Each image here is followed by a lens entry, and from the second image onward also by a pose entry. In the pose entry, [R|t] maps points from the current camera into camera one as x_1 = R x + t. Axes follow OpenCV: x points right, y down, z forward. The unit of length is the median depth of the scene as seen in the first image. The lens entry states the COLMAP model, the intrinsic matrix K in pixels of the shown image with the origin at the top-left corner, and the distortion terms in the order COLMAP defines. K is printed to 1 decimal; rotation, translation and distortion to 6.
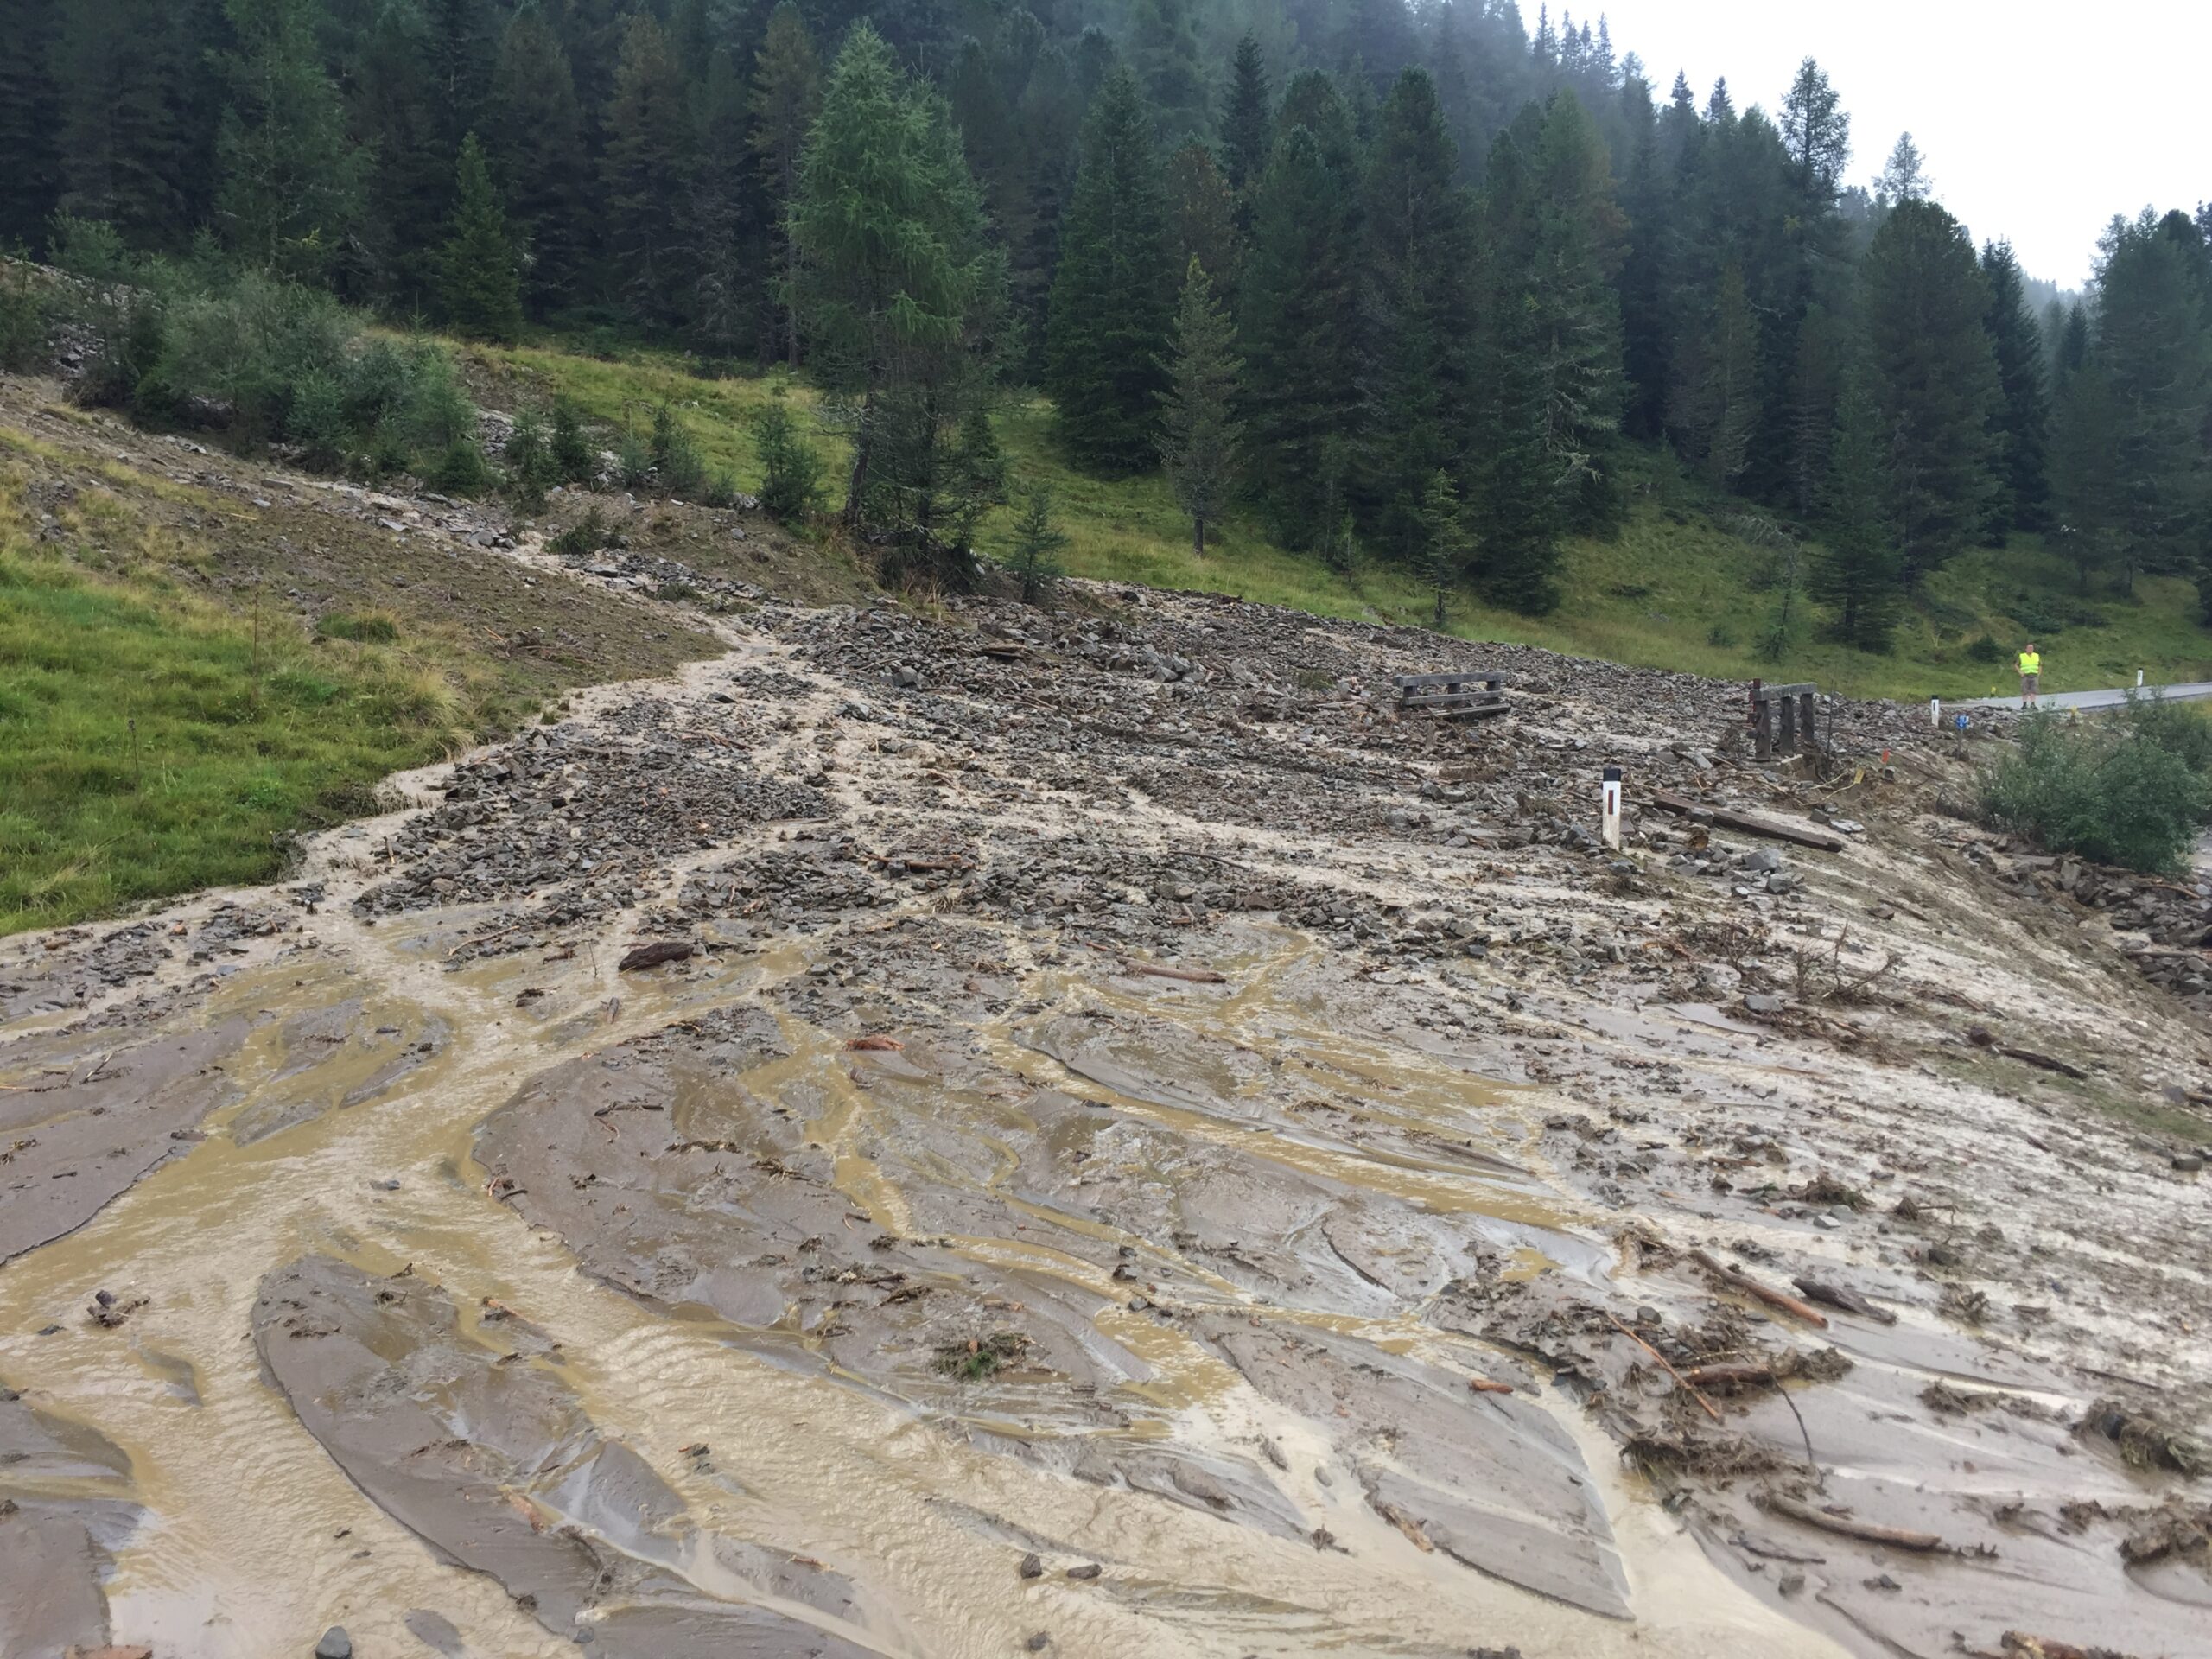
lens RADIAL K [[1870.9, 0, 1107.1], [0, 1870.9, 827.7], [0, 0, 1]] dist [0.036231, -0.017559]
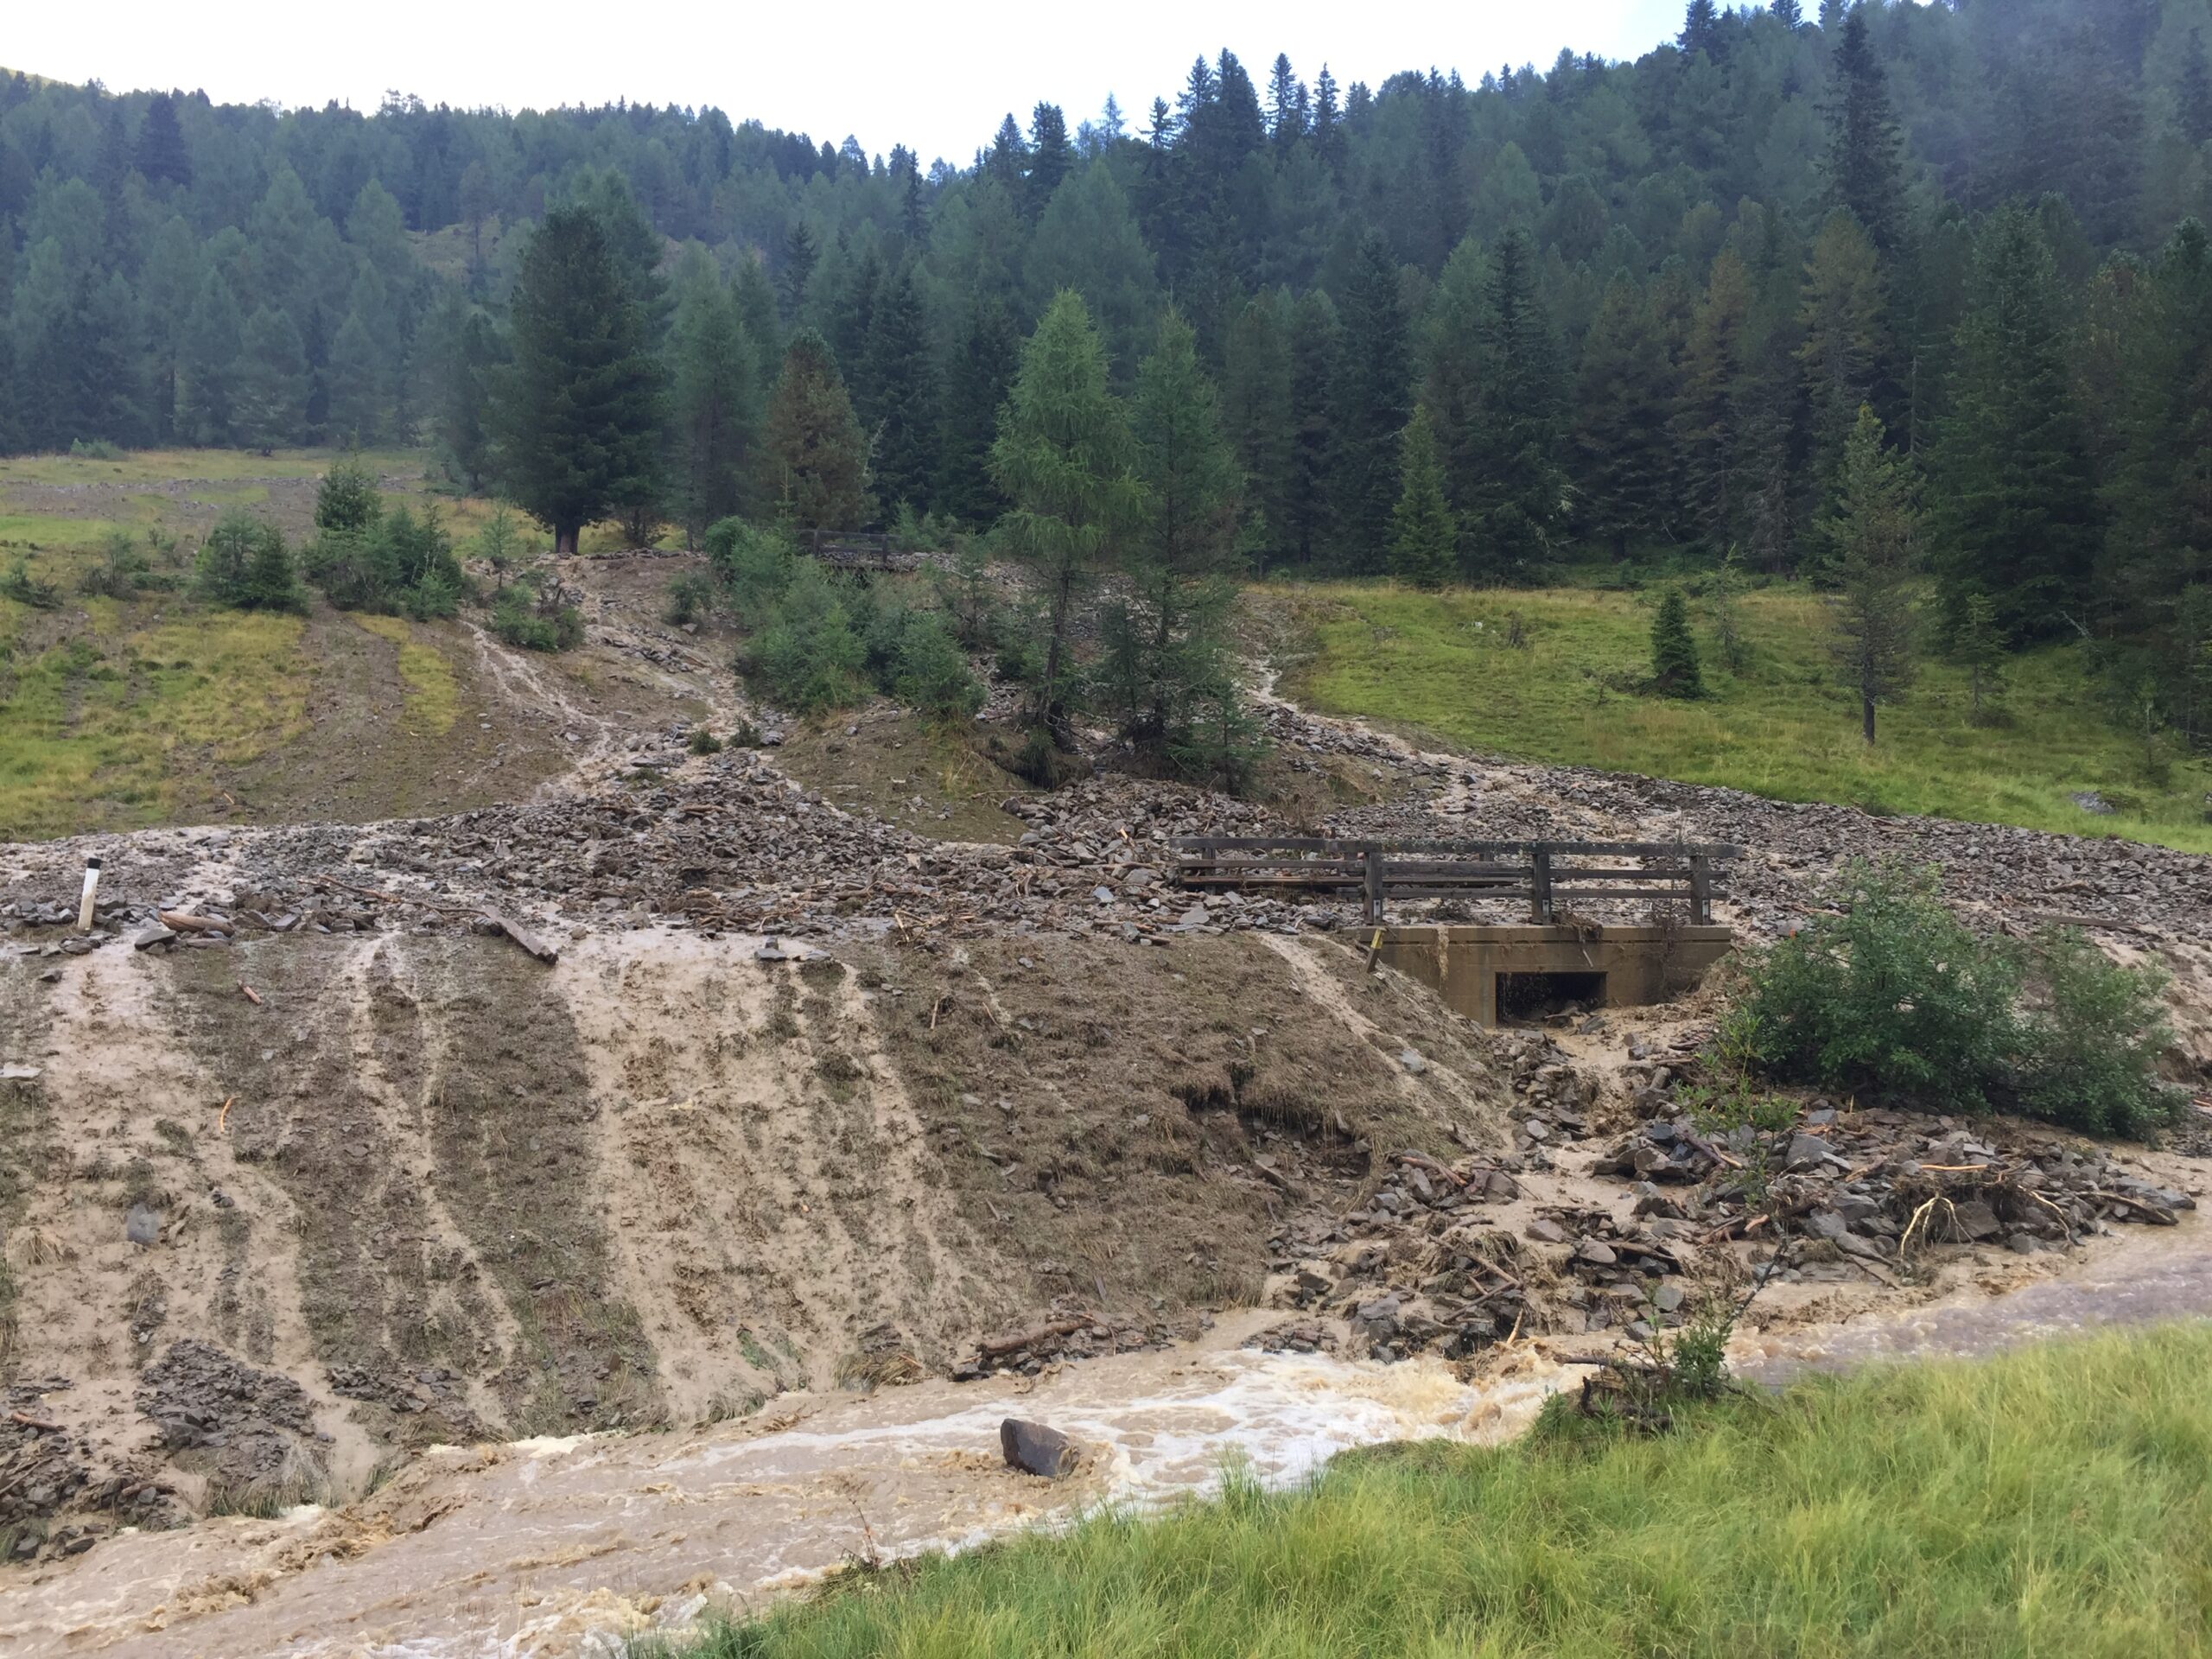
lens RADIAL K [[1870.9, 0, 1104.0], [0, 1870.9, 831.8], [0, 0, 1]] dist [0.036231, -0.017559]
pose [[0.715890, -0.018794, -0.697960, 0.268177], [-0.071489, 0.992411, -0.100049, 0.004987], [0.694544, 0.121520, 0.709113, 0.105589]]
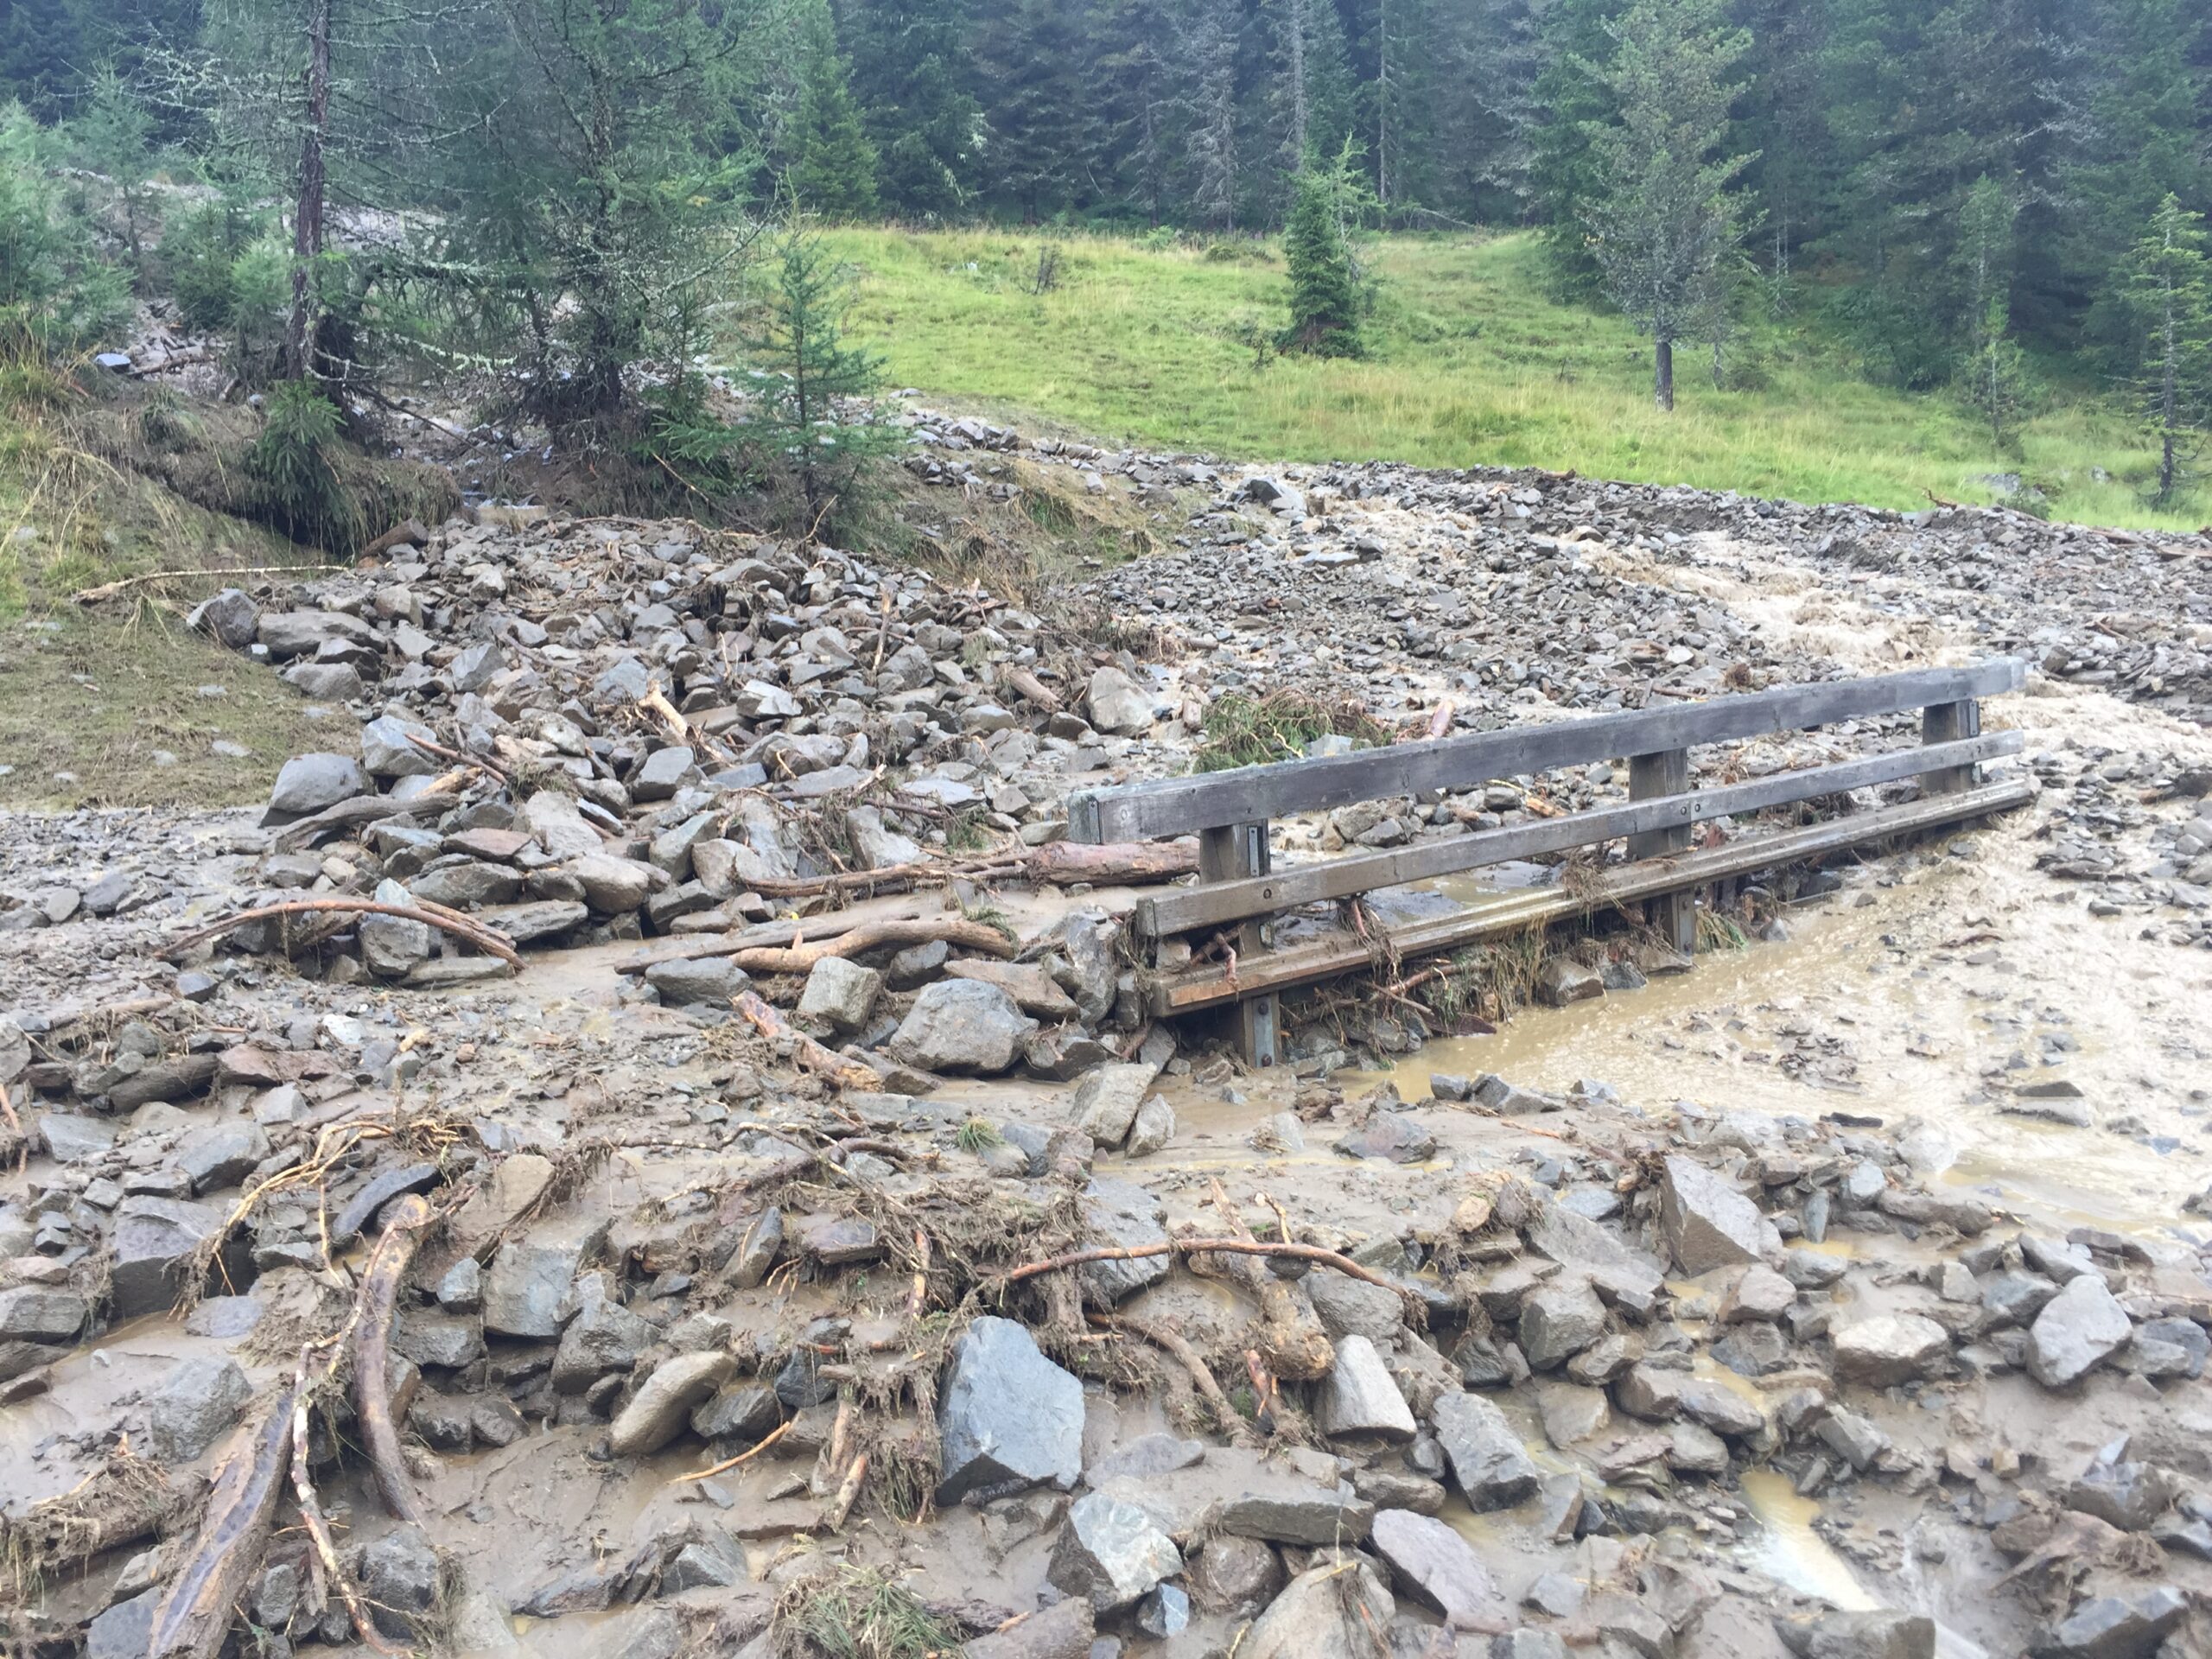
lens RADIAL K [[1870.9, 0, 1105.9], [0, 1870.9, 829.7], [0, 0, 1]] dist [0.036231, -0.017559]
pose [[0.917509, -0.004396, -0.397690, 0.081712], [0.019468, 0.999237, 0.033870, -0.027728], [0.397238, -0.038819, 0.916894, 0.279234]]
